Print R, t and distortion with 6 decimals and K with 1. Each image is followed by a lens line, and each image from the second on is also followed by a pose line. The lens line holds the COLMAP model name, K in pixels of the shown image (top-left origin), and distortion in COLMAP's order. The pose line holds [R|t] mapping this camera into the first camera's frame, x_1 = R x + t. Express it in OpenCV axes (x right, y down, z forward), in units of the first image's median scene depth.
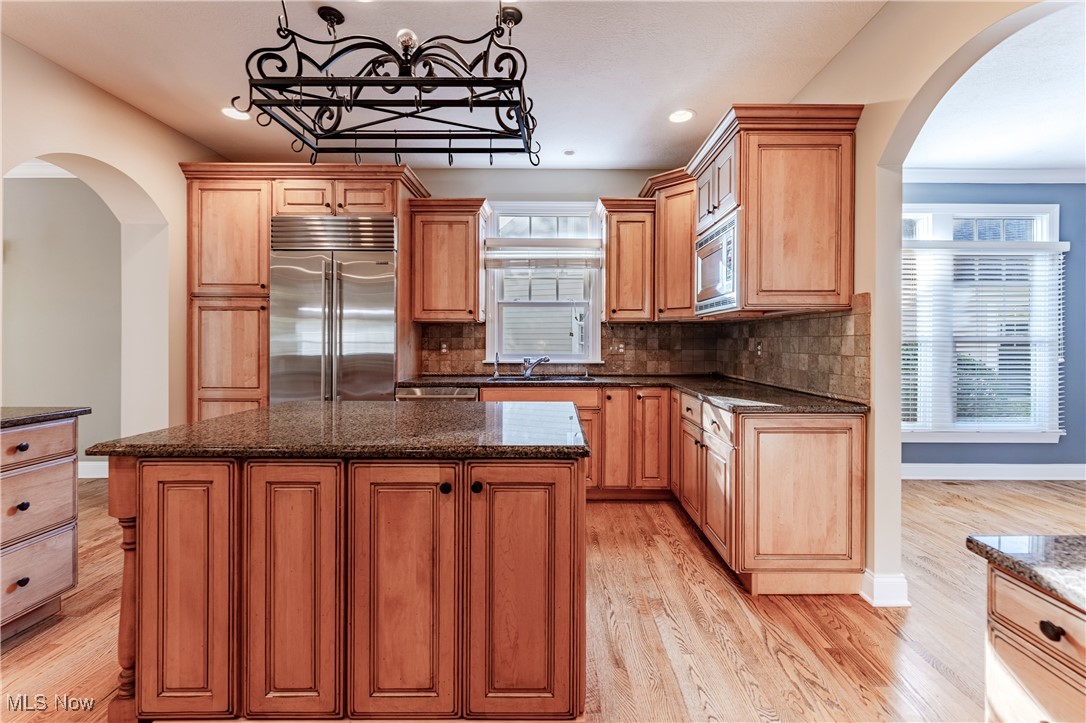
lens RADIAL K [[453.9, 0, 560.1], [0, 453.9, 344.2], [0, 0, 1]] dist [0.000385, 0.000154]
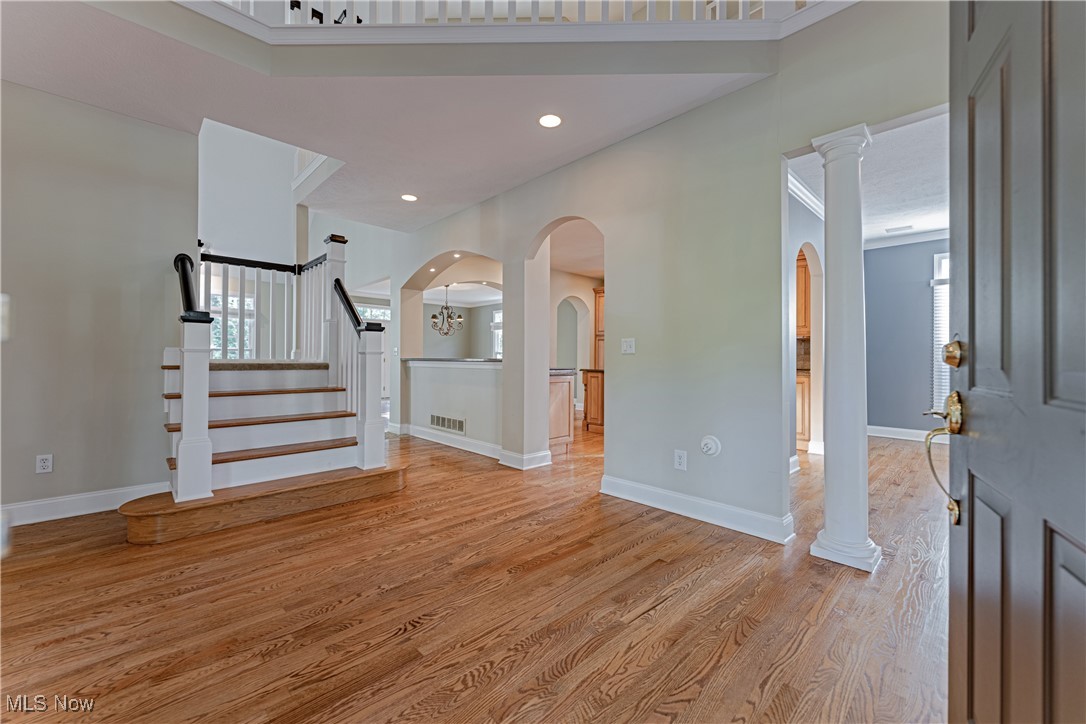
lens RADIAL K [[438.0, 0, 544.5], [0, 438.0, 355.4], [0, 0, 1]] dist [0.000466, 0.000059]
pose [[0.695284, -0.006511, -0.718706, 1.131451], [-0.005628, 0.999879, -0.014502, 0.071914], [0.718713, 0.014128, 0.695163, -1.376949]]
